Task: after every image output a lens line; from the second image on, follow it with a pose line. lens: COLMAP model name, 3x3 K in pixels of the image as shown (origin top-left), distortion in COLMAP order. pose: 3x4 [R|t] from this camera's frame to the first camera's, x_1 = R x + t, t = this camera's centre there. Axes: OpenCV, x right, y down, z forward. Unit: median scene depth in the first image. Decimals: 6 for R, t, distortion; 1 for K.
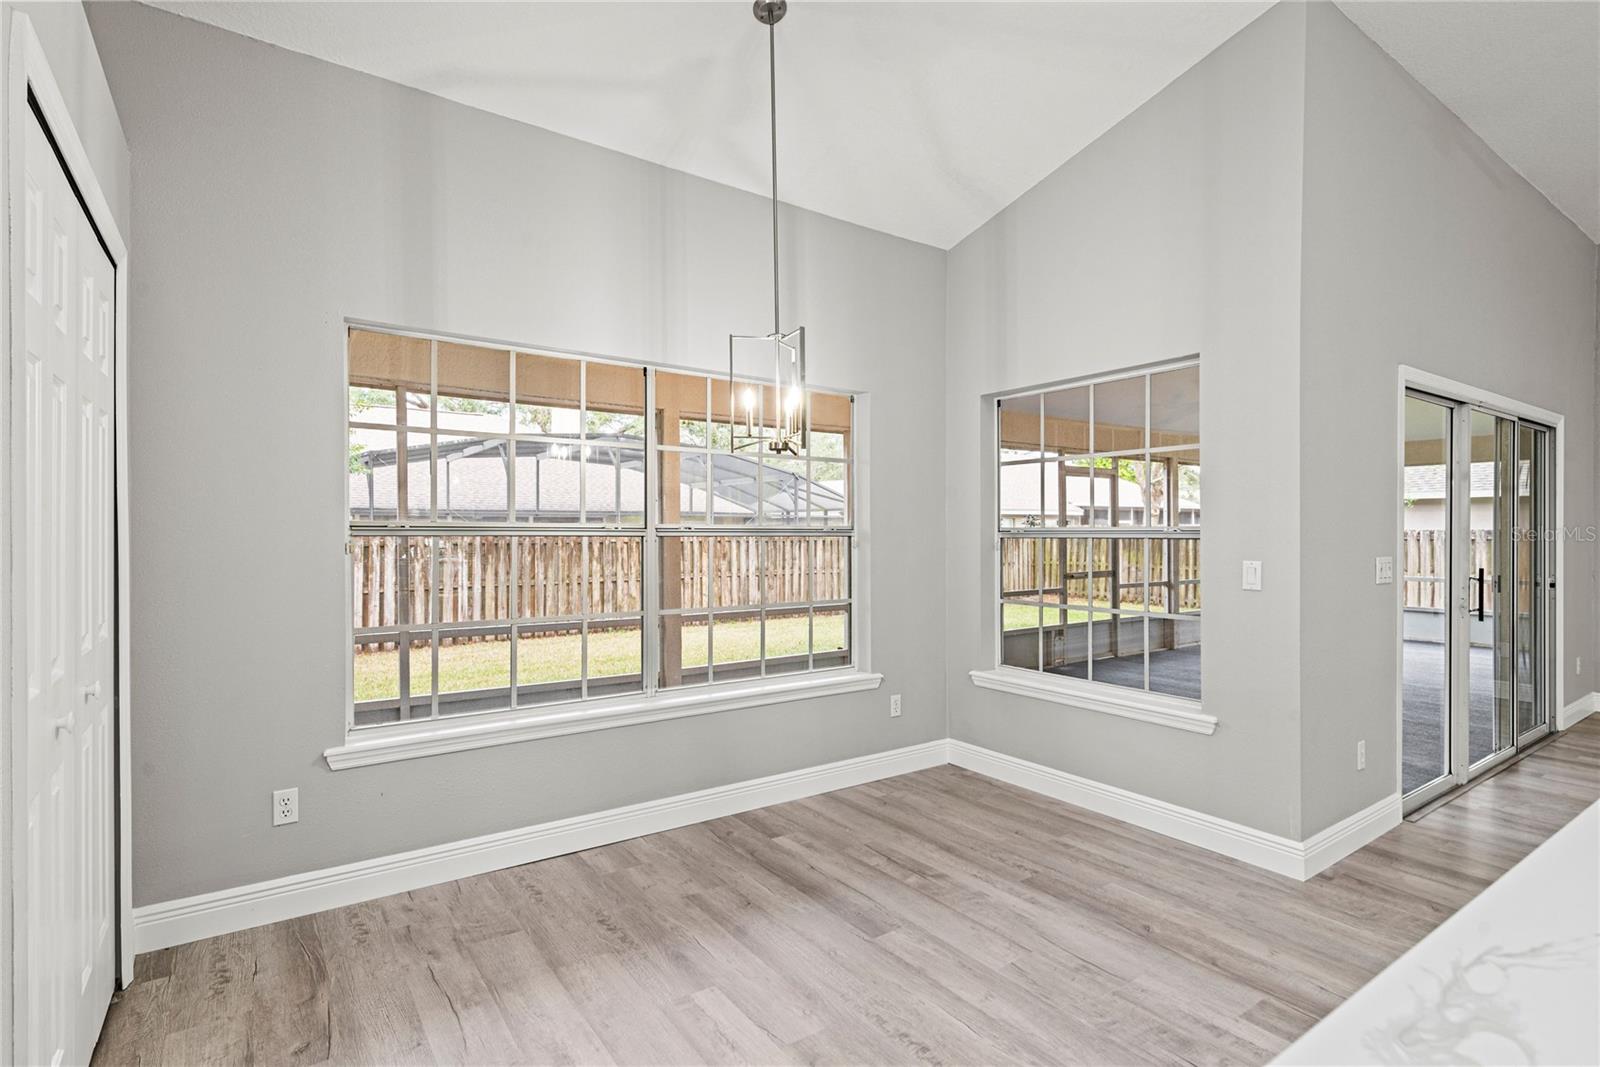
lens RADIAL K [[796.5, 0, 813.2], [0, 796.5, 534.2], [0, 0, 1]] dist [0.006128, 0.001177]
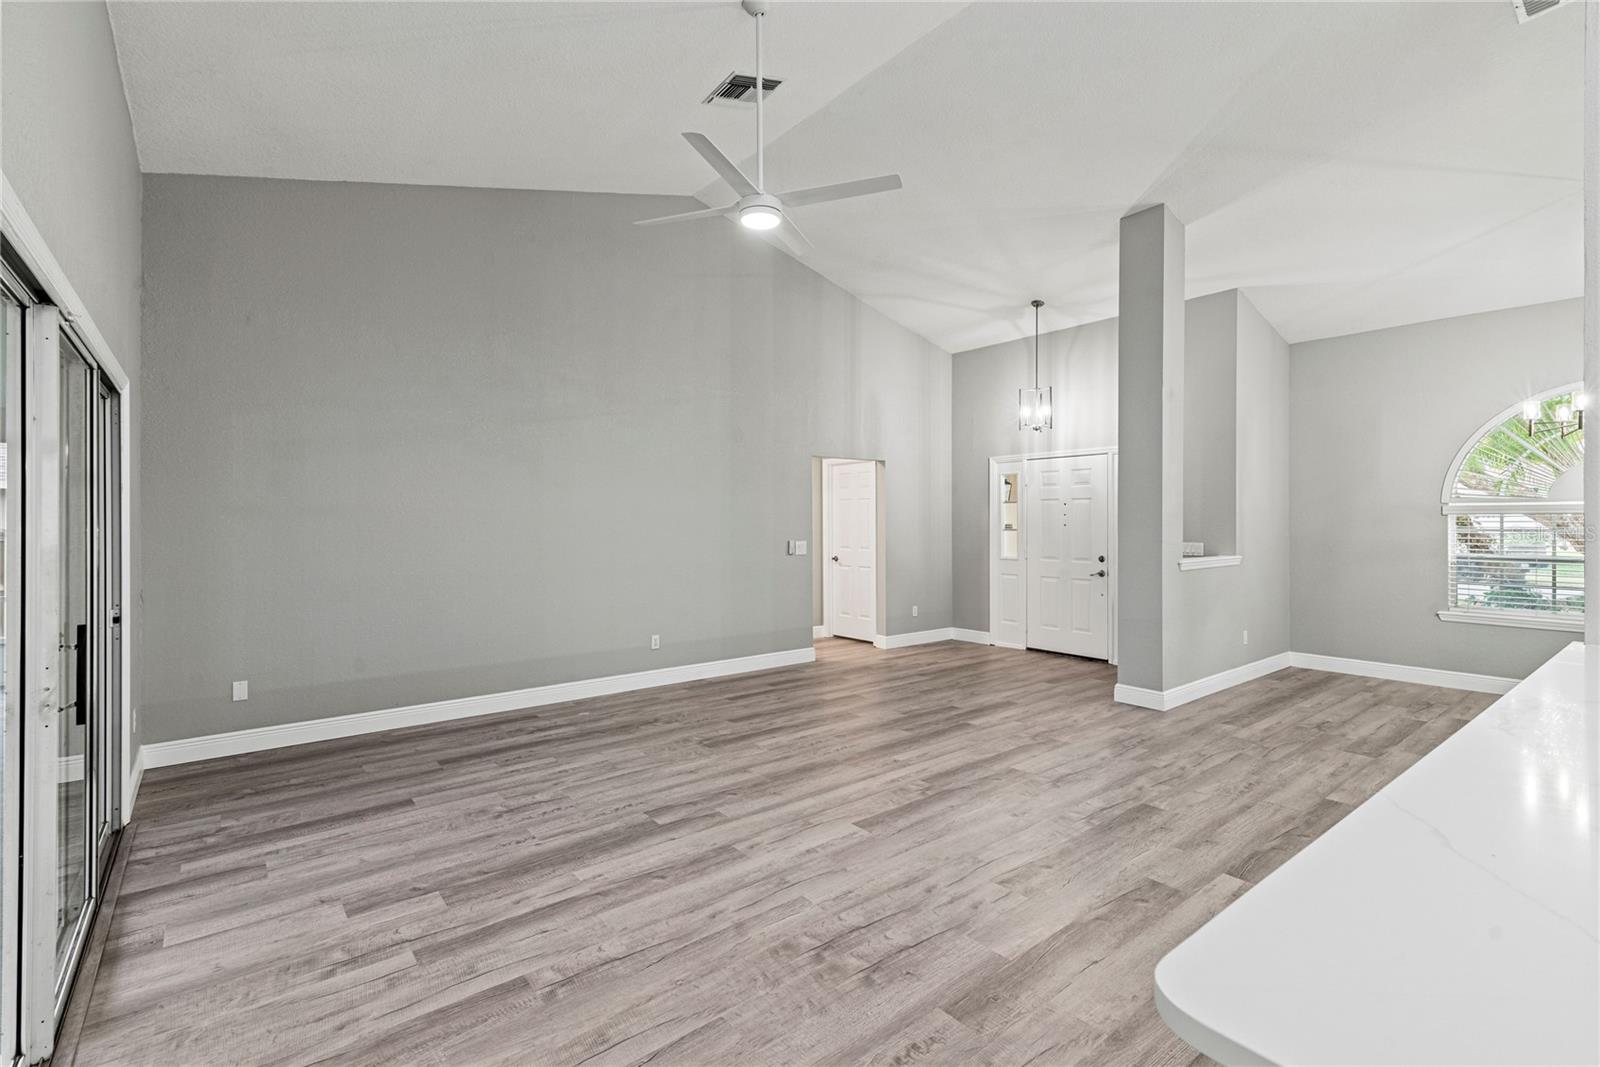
lens RADIAL K [[722.5, 0, 800.8], [0, 722.5, 518.5], [0, 0, 1]] dist [0.013162, -0.001420]
pose [[-0.058602, 0.004671, 0.998270, 0.112721], [0.004441, 0.999980, -0.004419, -0.007764], [-0.998272, 0.004174, -0.058622, 0.192560]]
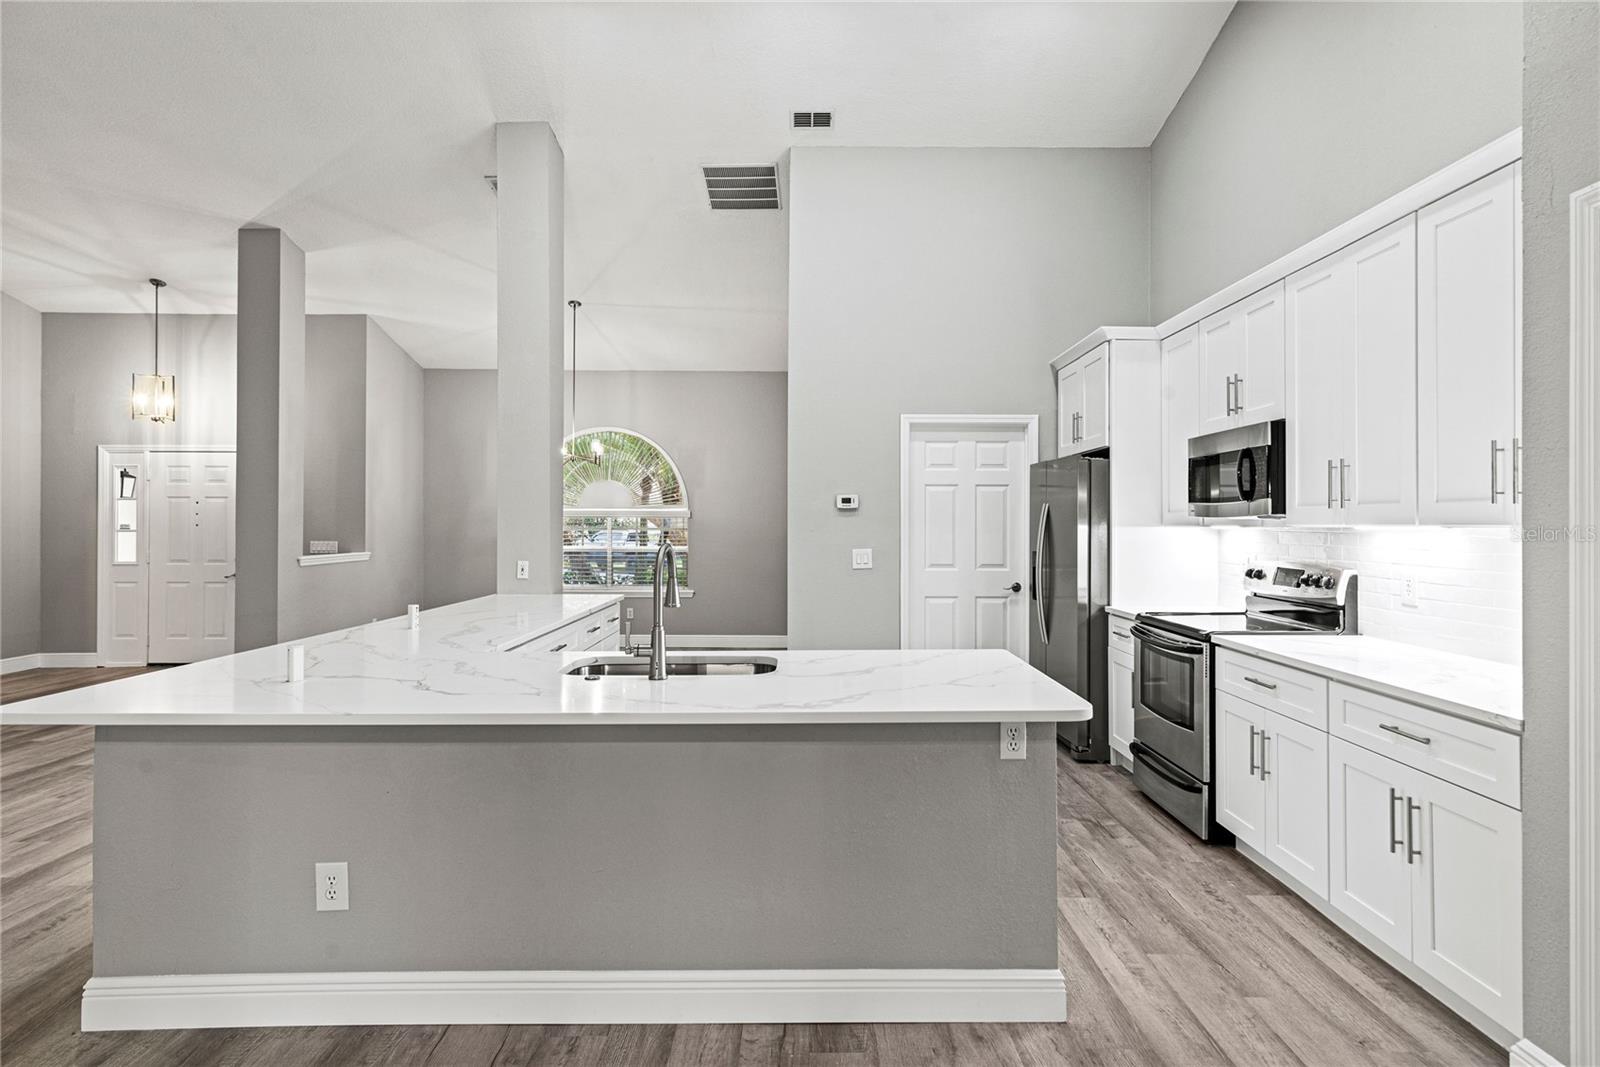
lens RADIAL K [[848.1, 0, 803.7], [0, 848.1, 520.5], [0, 0, 1]] dist [0.012328, -0.001808]
pose [[-0.816541, 0.001652, 0.577285, -0.067518], [0.001355, 0.999999, -0.000946, -0.006425], [-0.577286, 0.000009, -0.816542, 0.205988]]
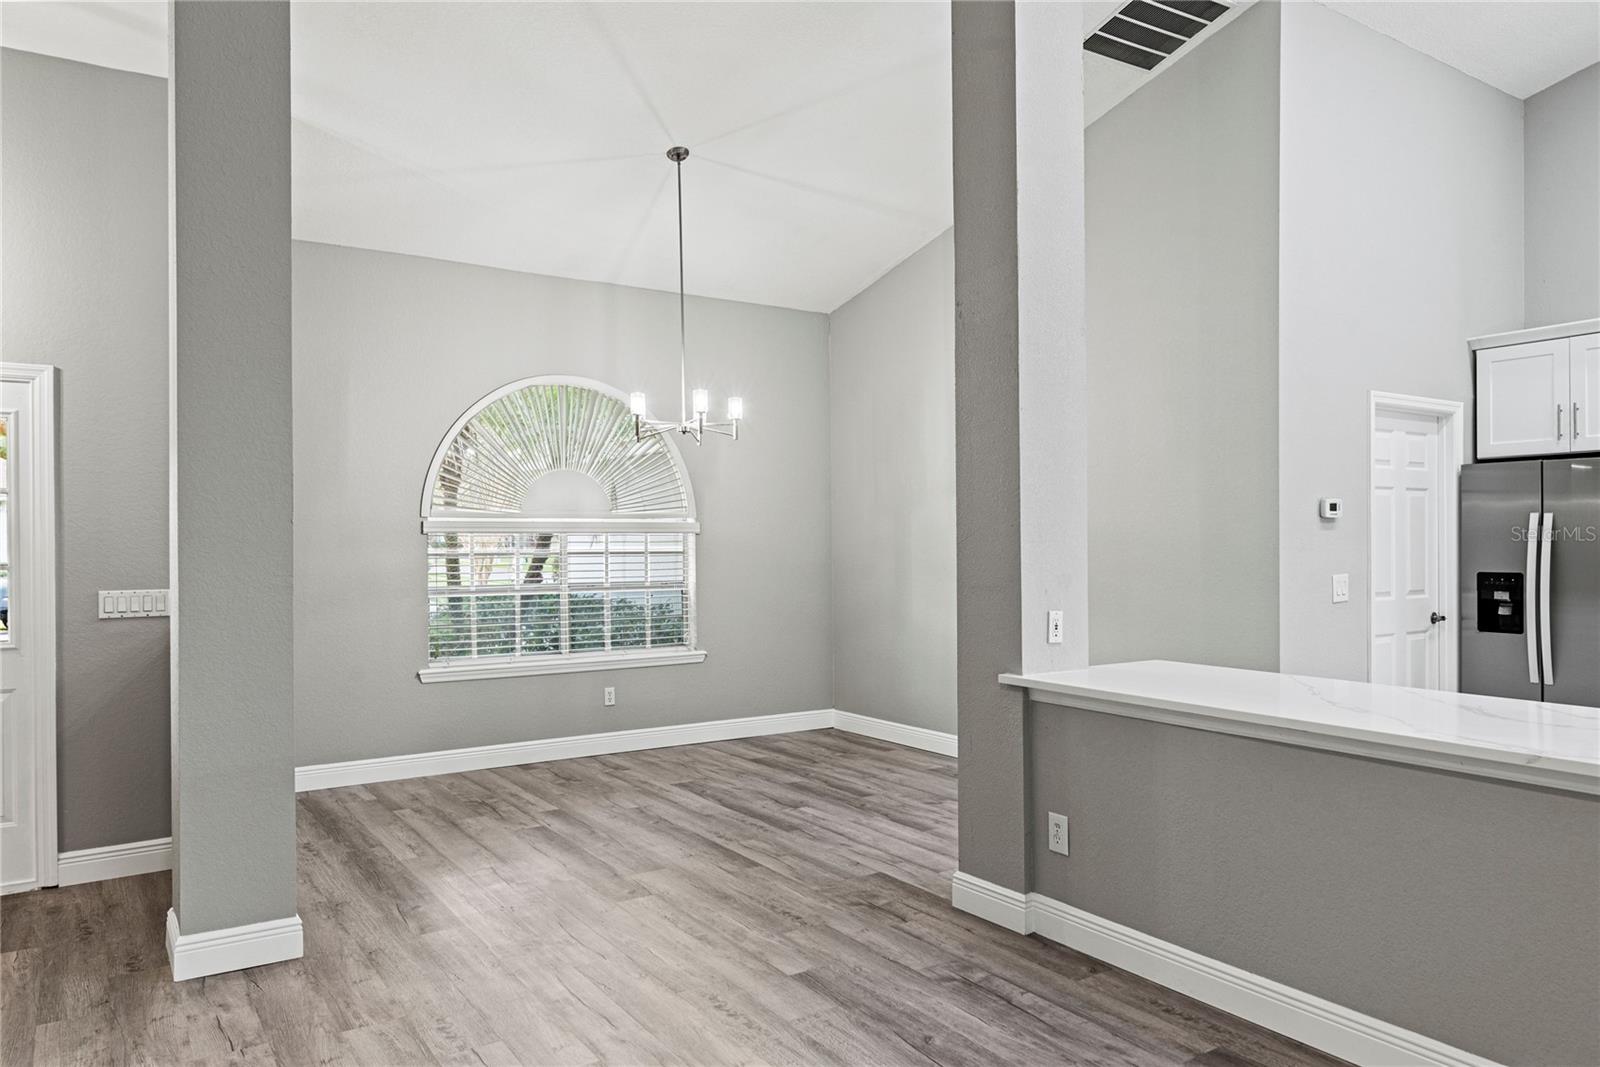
lens RADIAL K [[1082.2, 0, 794.6], [0, 1082.2, 546.1], [0, 0, 1]] dist [0.009304, -0.010413]
pose [[-0.999337, 0.007114, 0.035698, 0.390030], [0.007482, 0.999920, 0.010193, -0.008396], [-0.035622, 0.010454, -0.999311, 0.243328]]
